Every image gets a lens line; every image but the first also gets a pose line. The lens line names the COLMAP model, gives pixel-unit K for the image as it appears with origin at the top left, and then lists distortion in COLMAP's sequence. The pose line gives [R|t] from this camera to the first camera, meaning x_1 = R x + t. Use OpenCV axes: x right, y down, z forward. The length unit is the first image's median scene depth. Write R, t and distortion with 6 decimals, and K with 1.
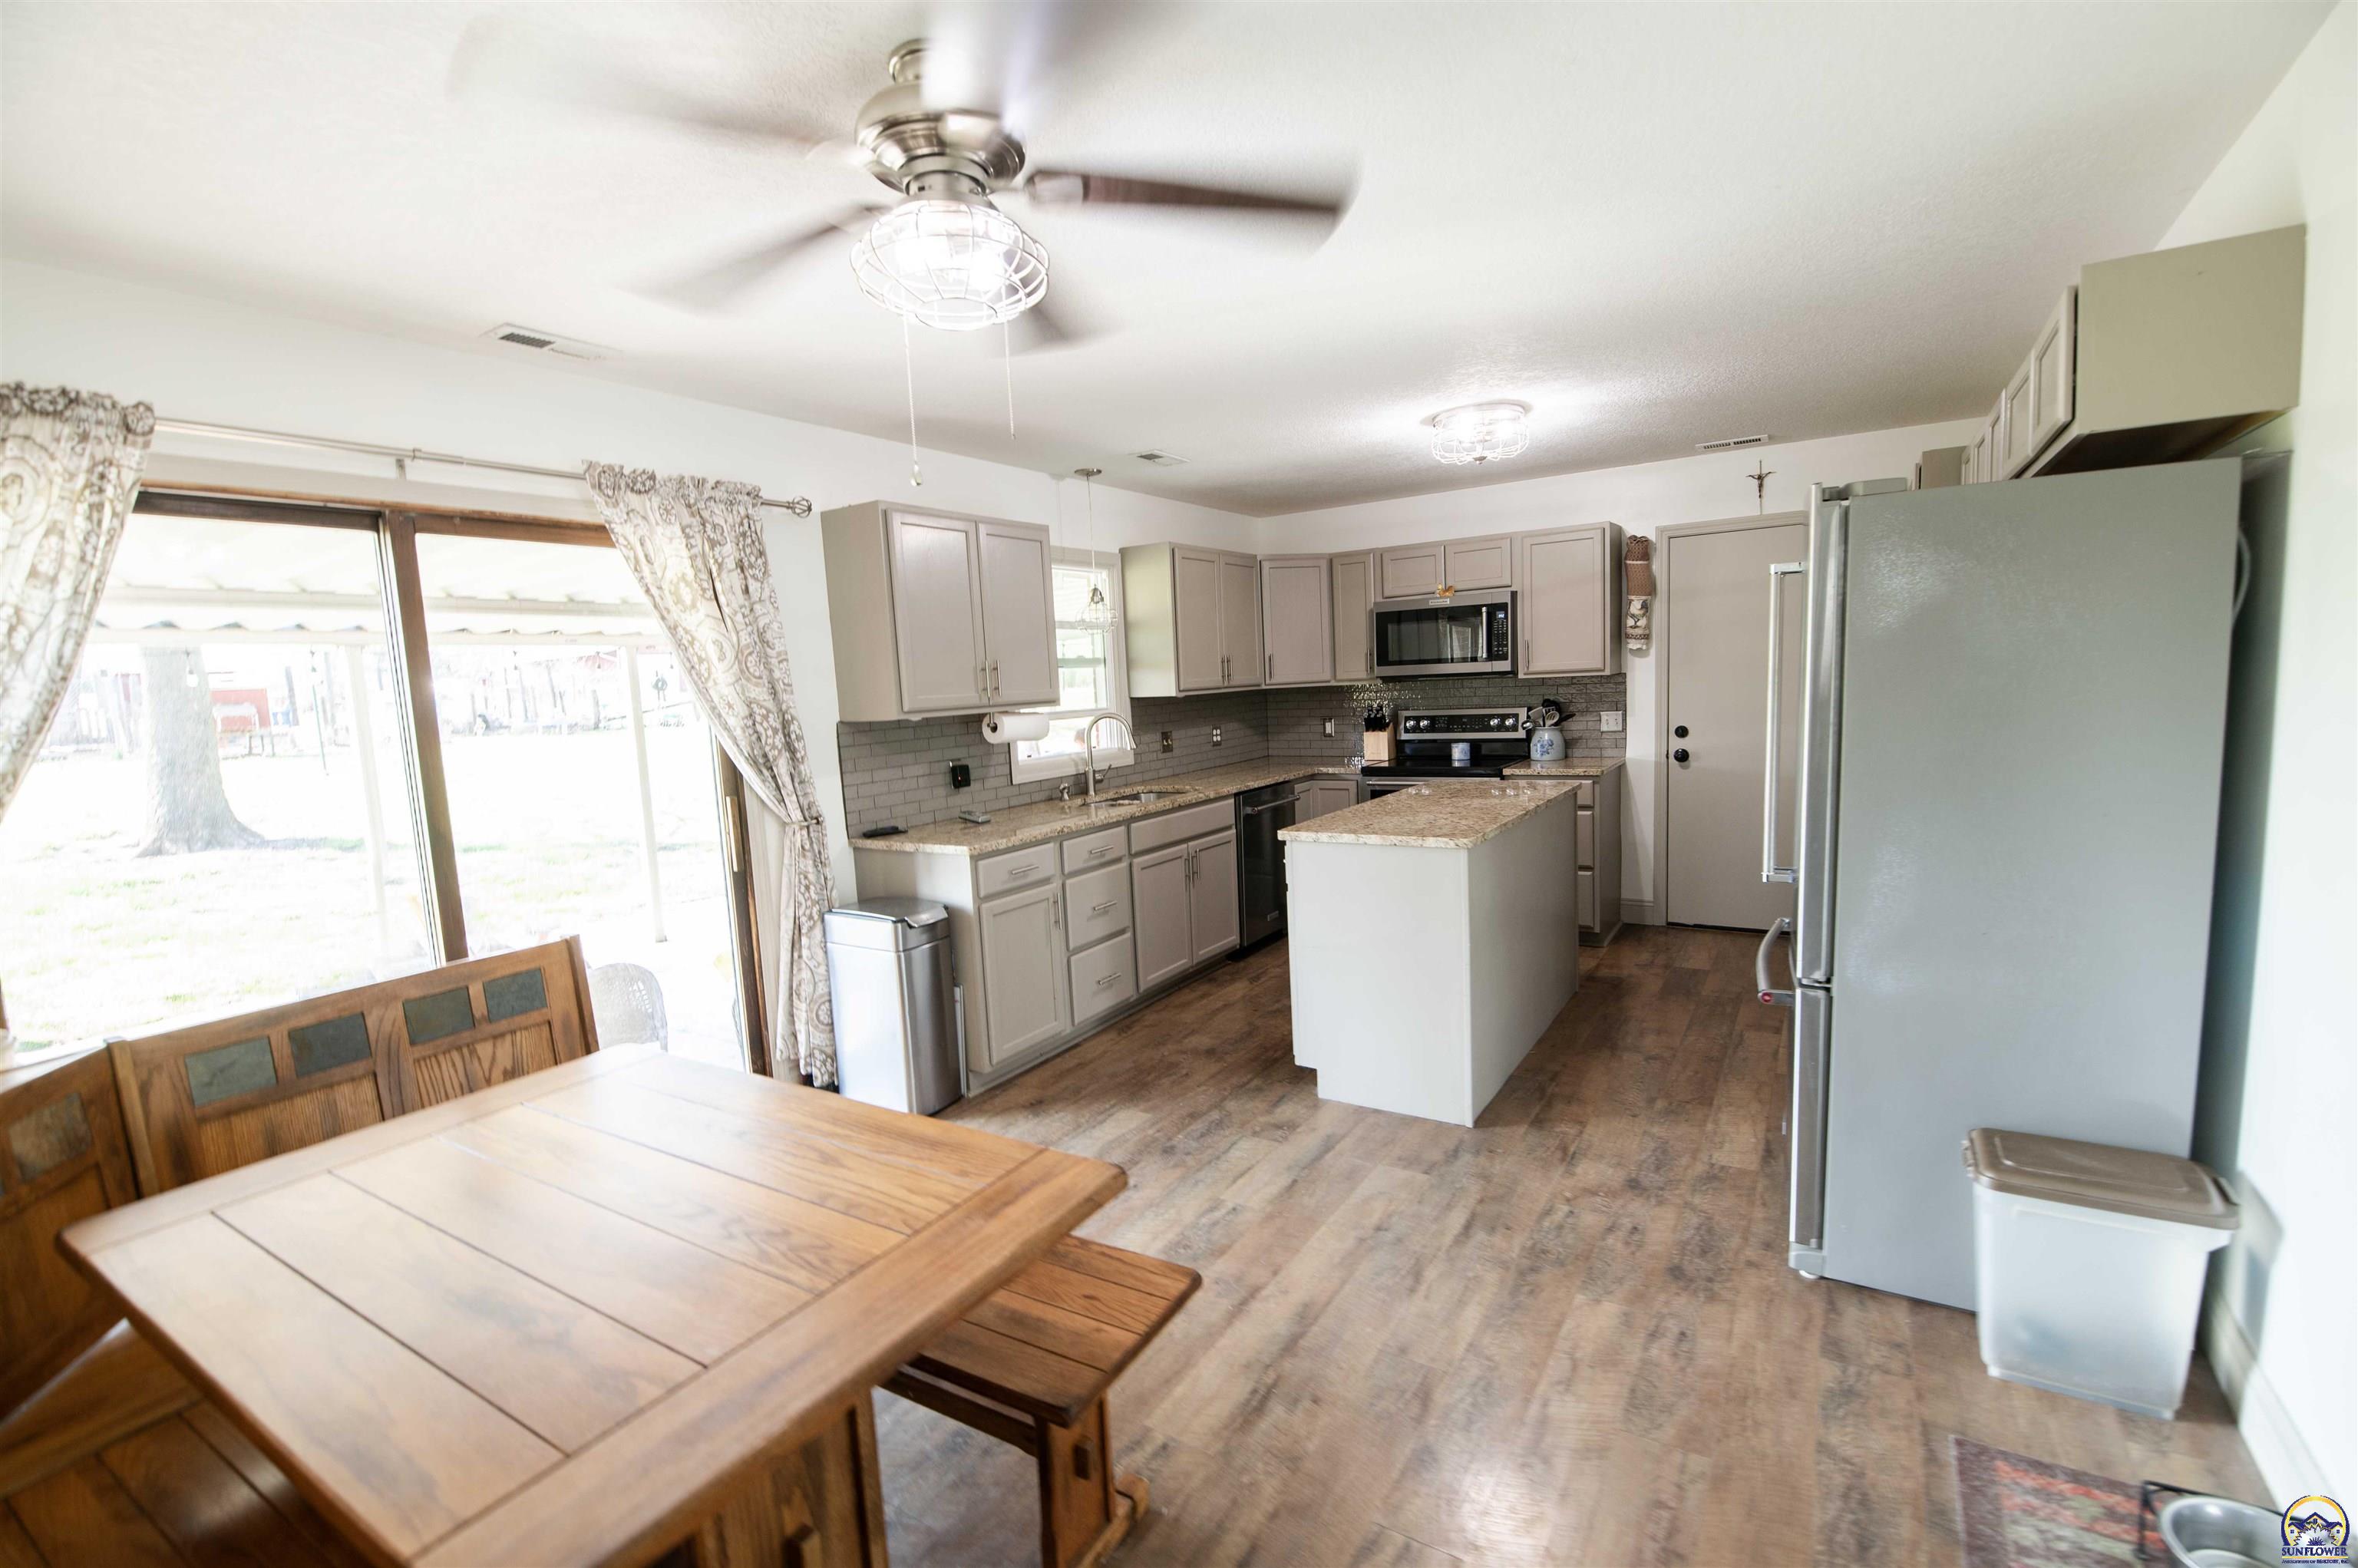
lens RADIAL K [[1018.0, 0, 1176.4], [0, 1018.0, 798.2], [0, 0, 1]] dist [-0.000024, -0.010500]
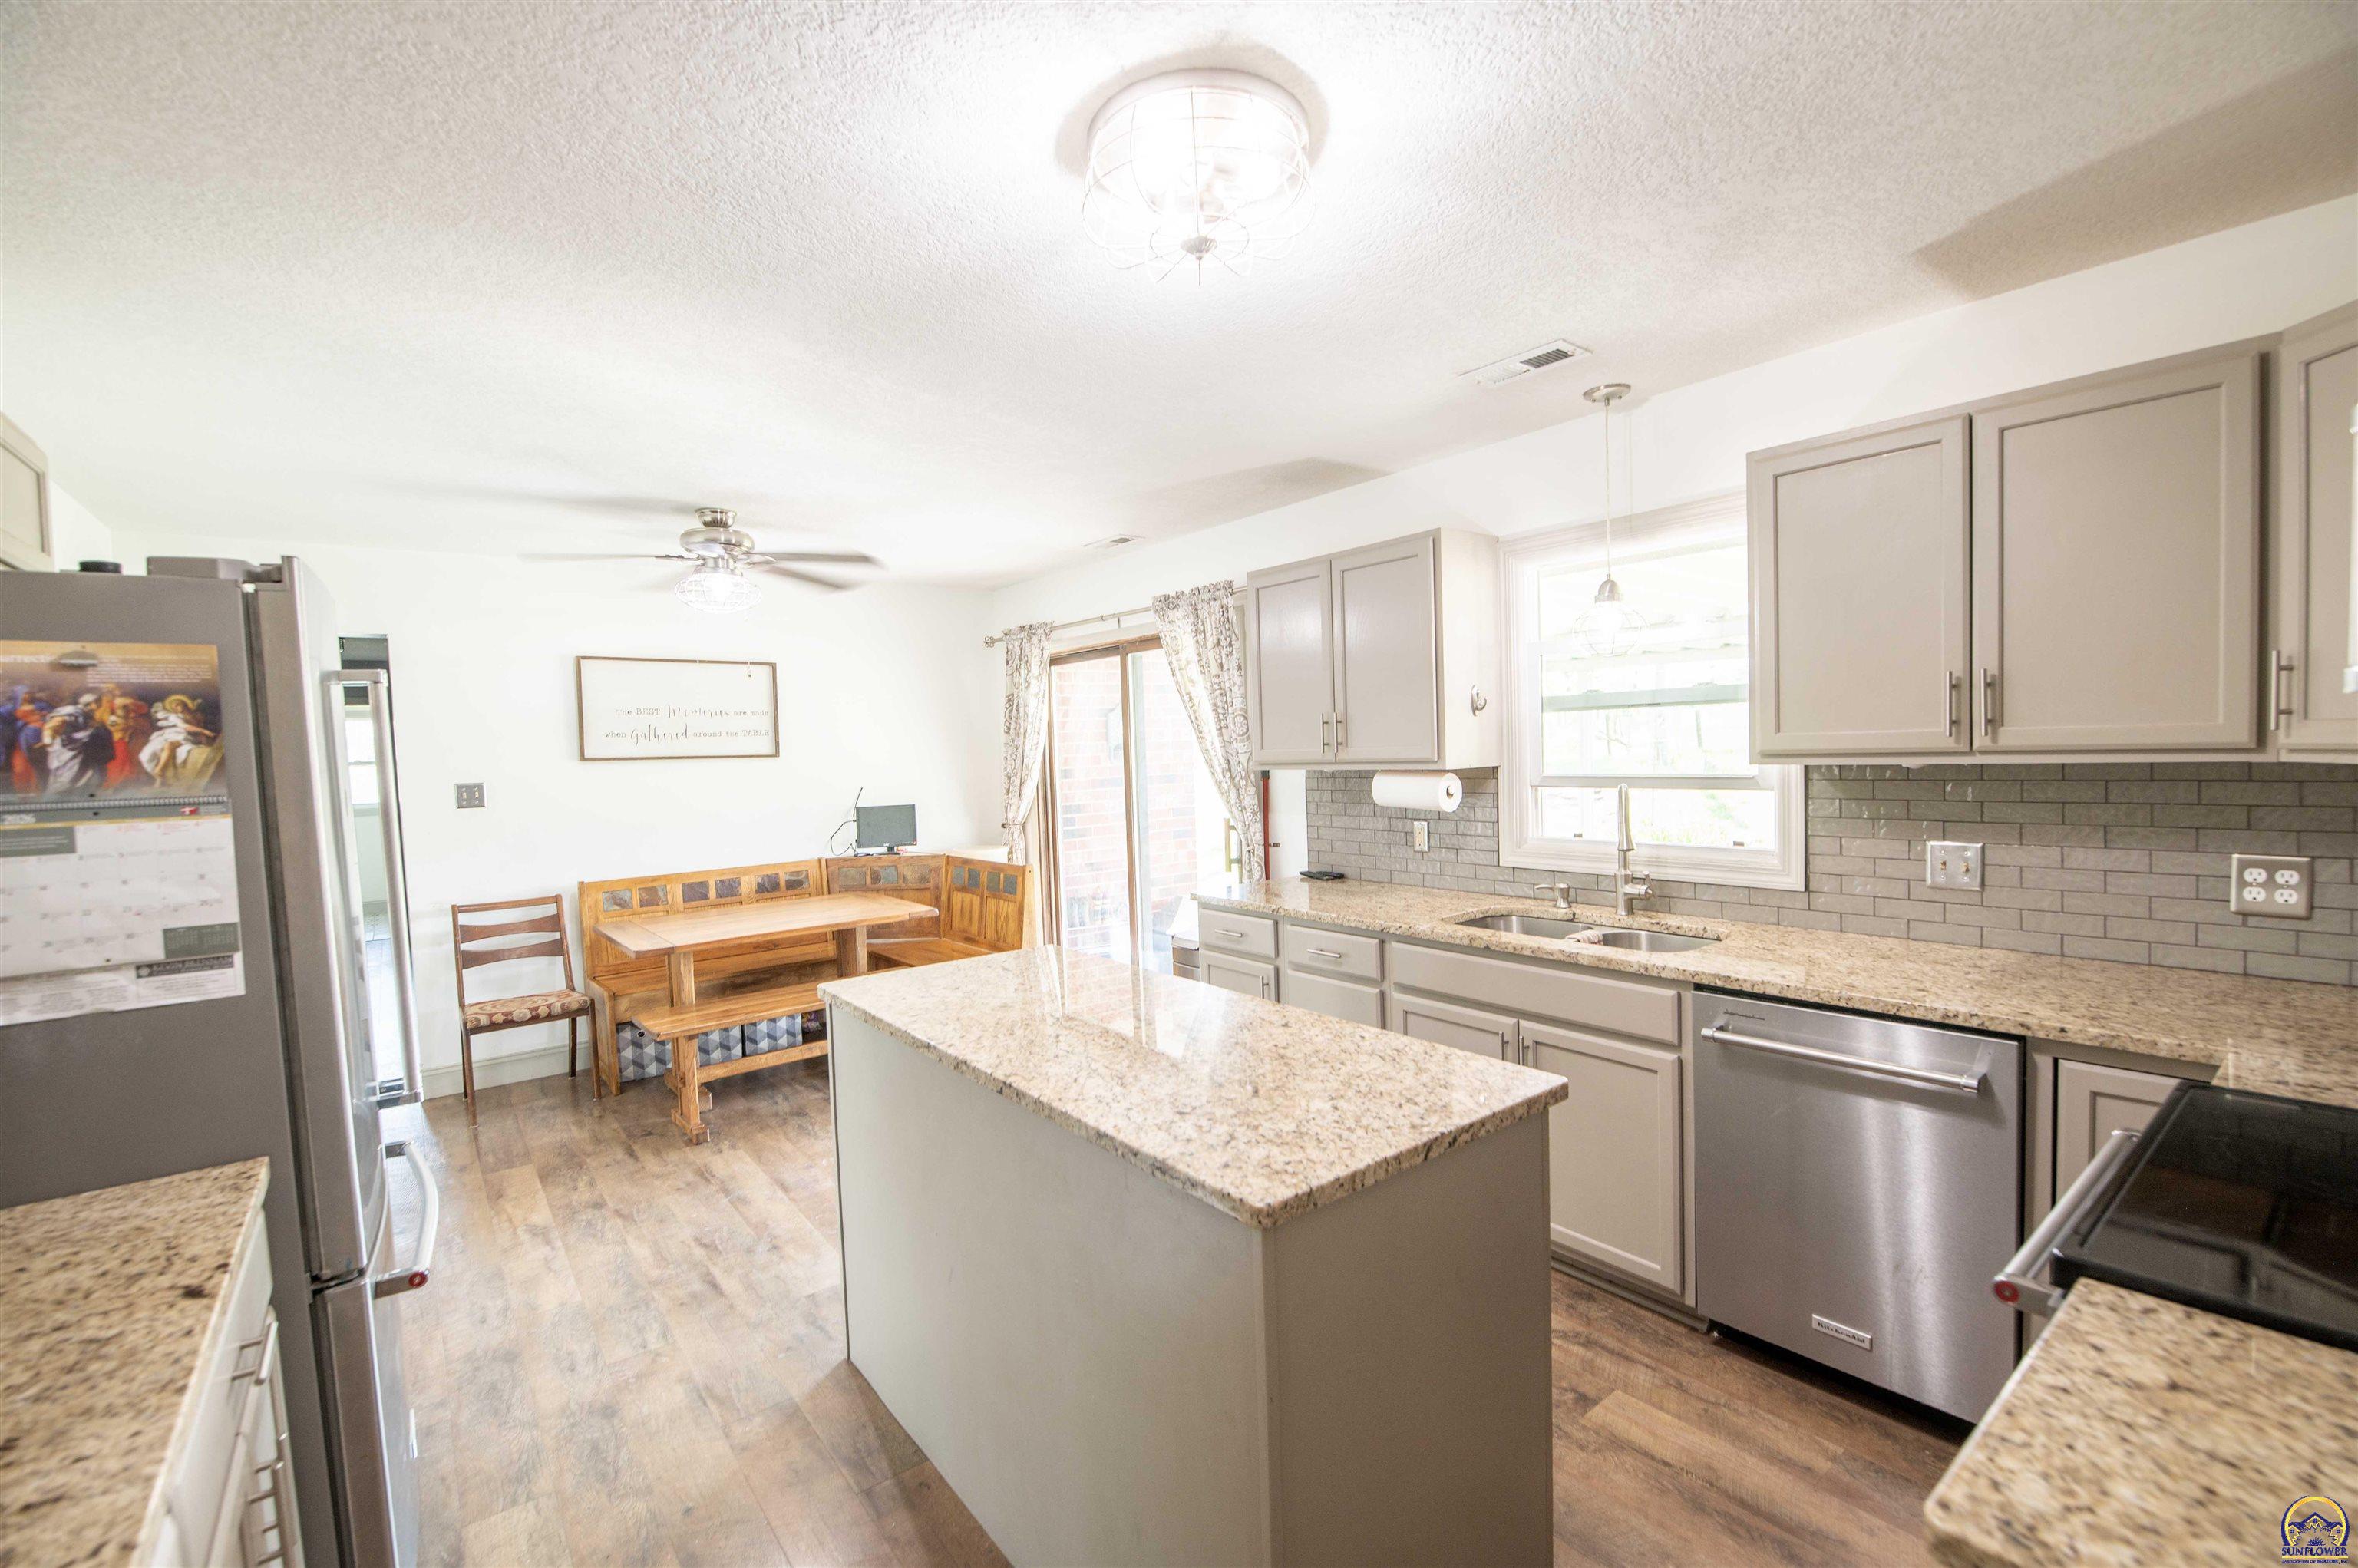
lens RADIAL K [[1018.0, 0, 1176.4], [0, 1018.0, 798.2], [0, 0, 1]] dist [-0.000024, -0.010500]
pose [[-0.326790, 0.112316, -0.938399, 0.543420], [-0.058080, 0.988650, 0.138556, -0.134612], [0.943311, 0.099781, -0.316558, 0.881722]]
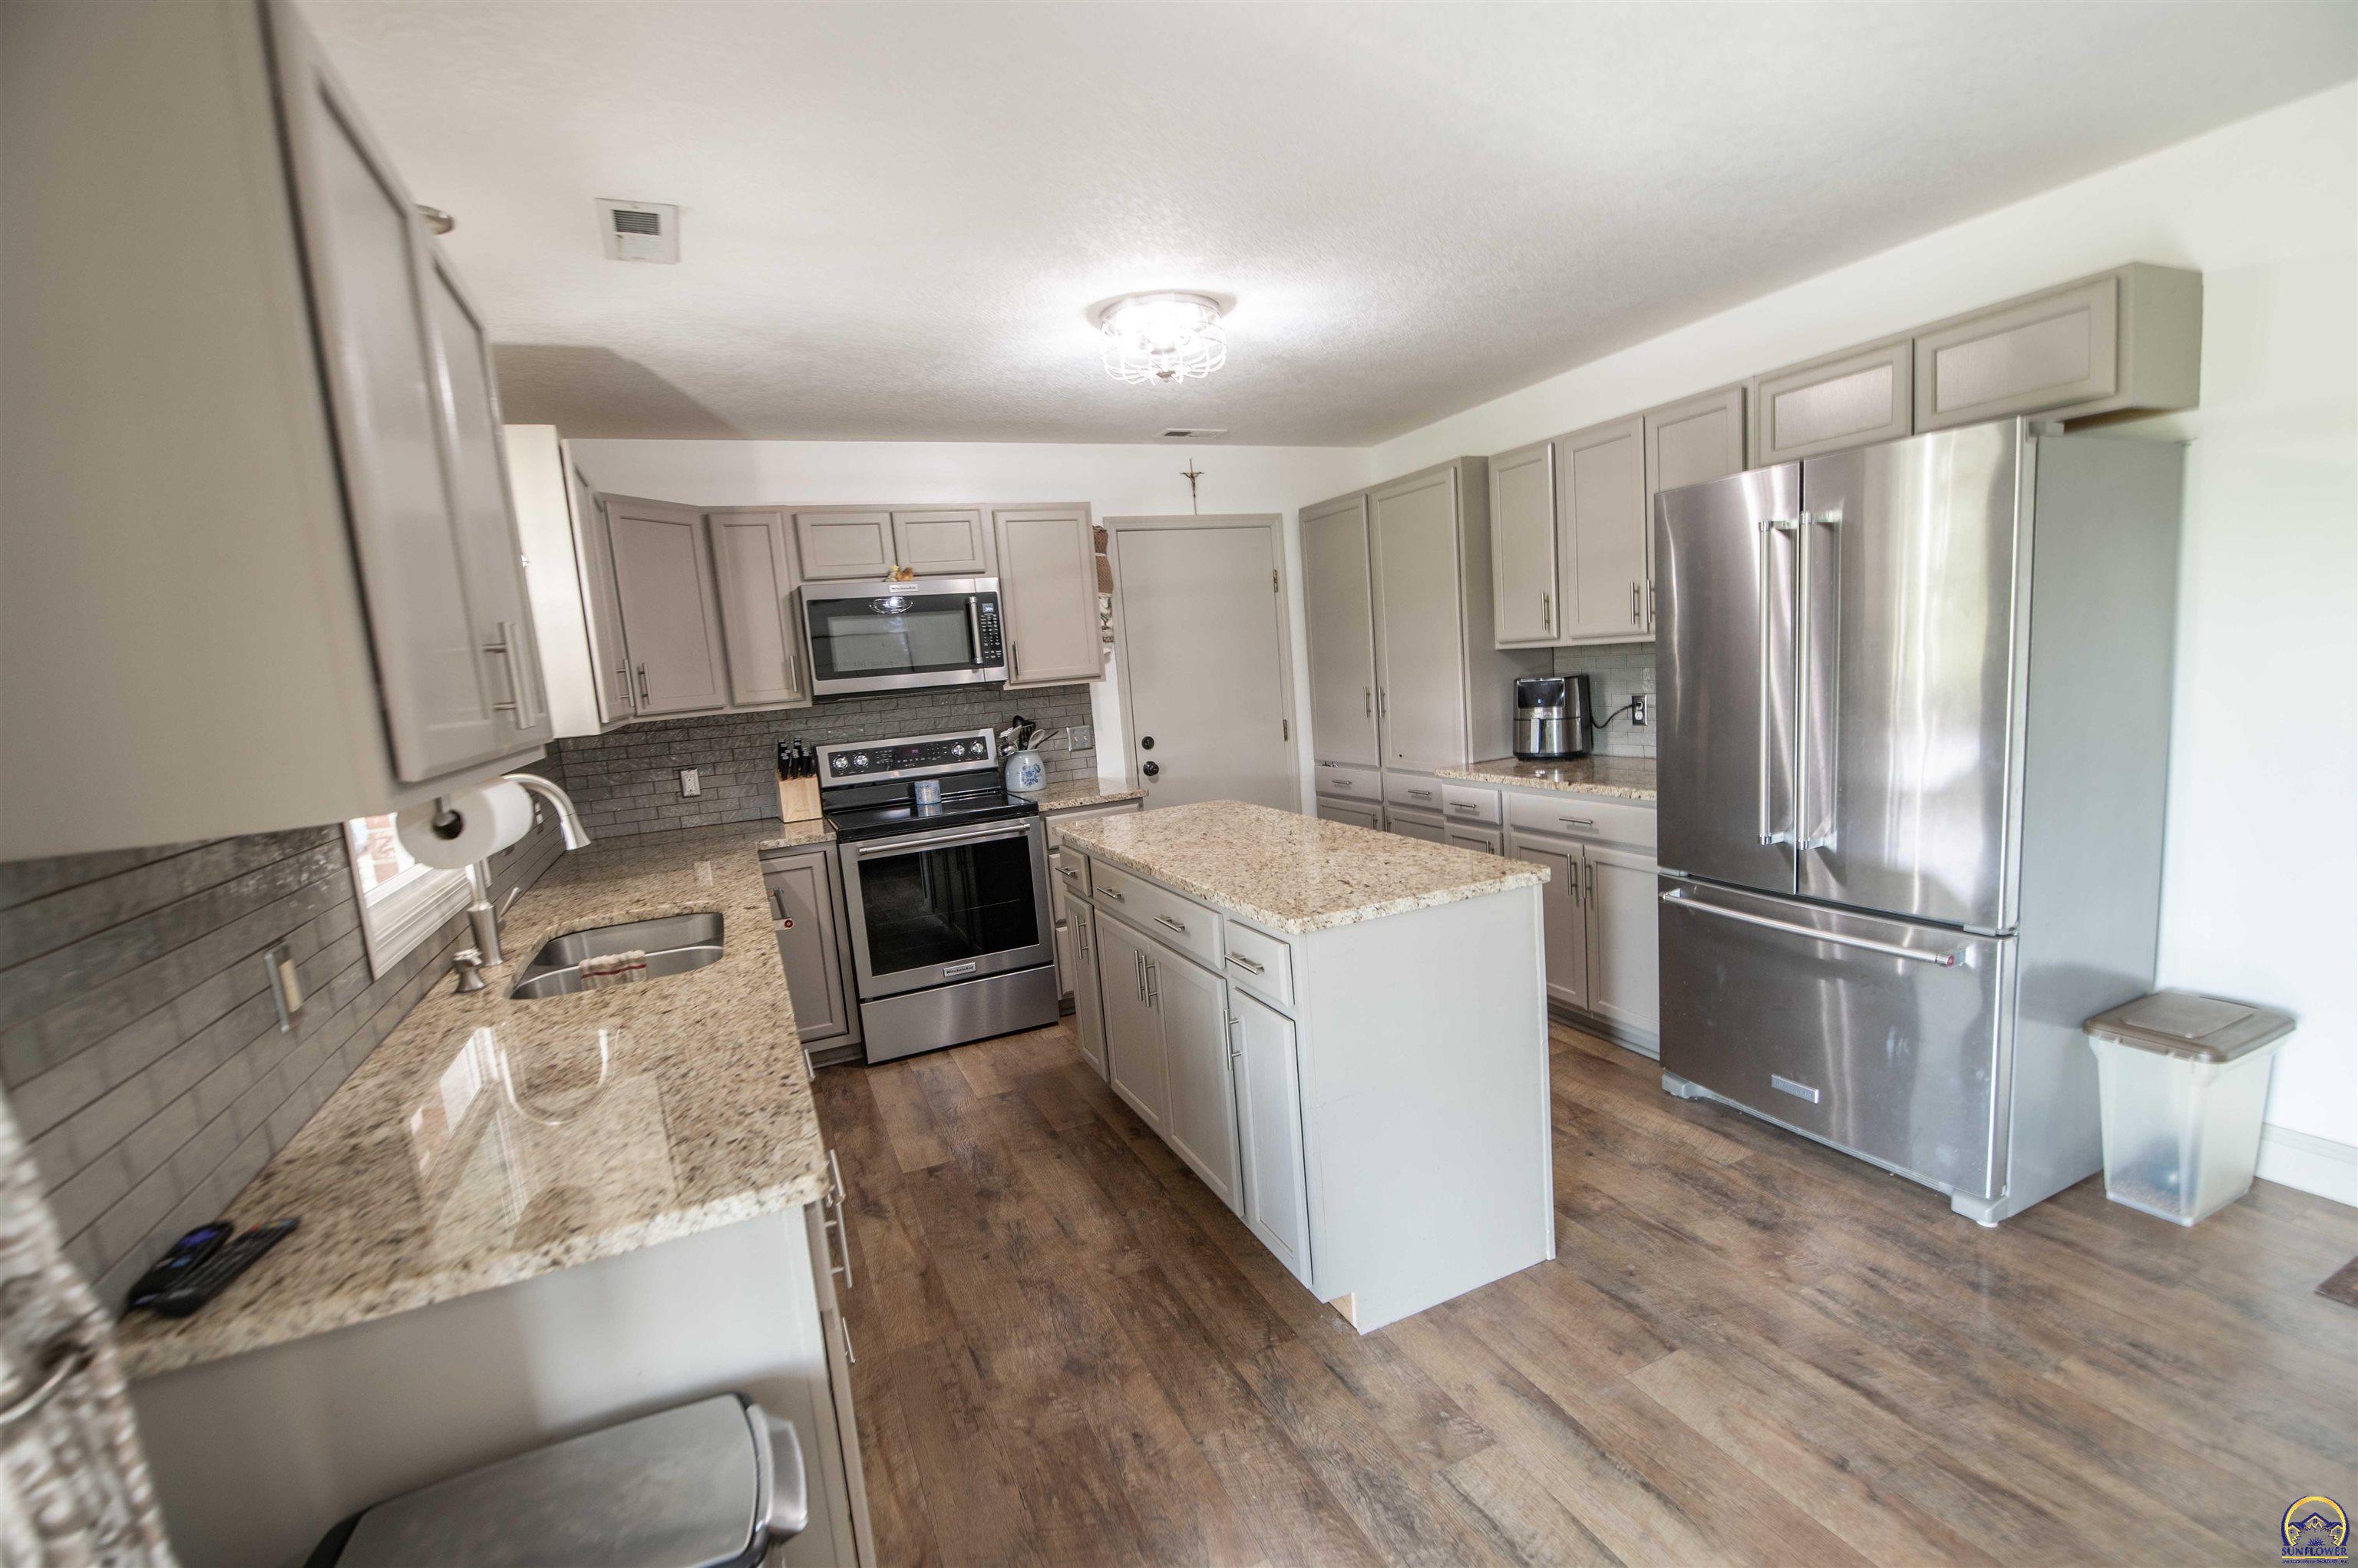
lens RADIAL K [[1018.0, 0, 1176.4], [0, 1018.0, 798.2], [0, 0, 1]] dist [-0.000024, -0.010500]
pose [[0.546608, -0.108525, 0.830326, -0.263412], [0.149537, 0.988279, 0.030728, -0.040905], [-0.823928, 0.107368, 0.556430, 0.477805]]
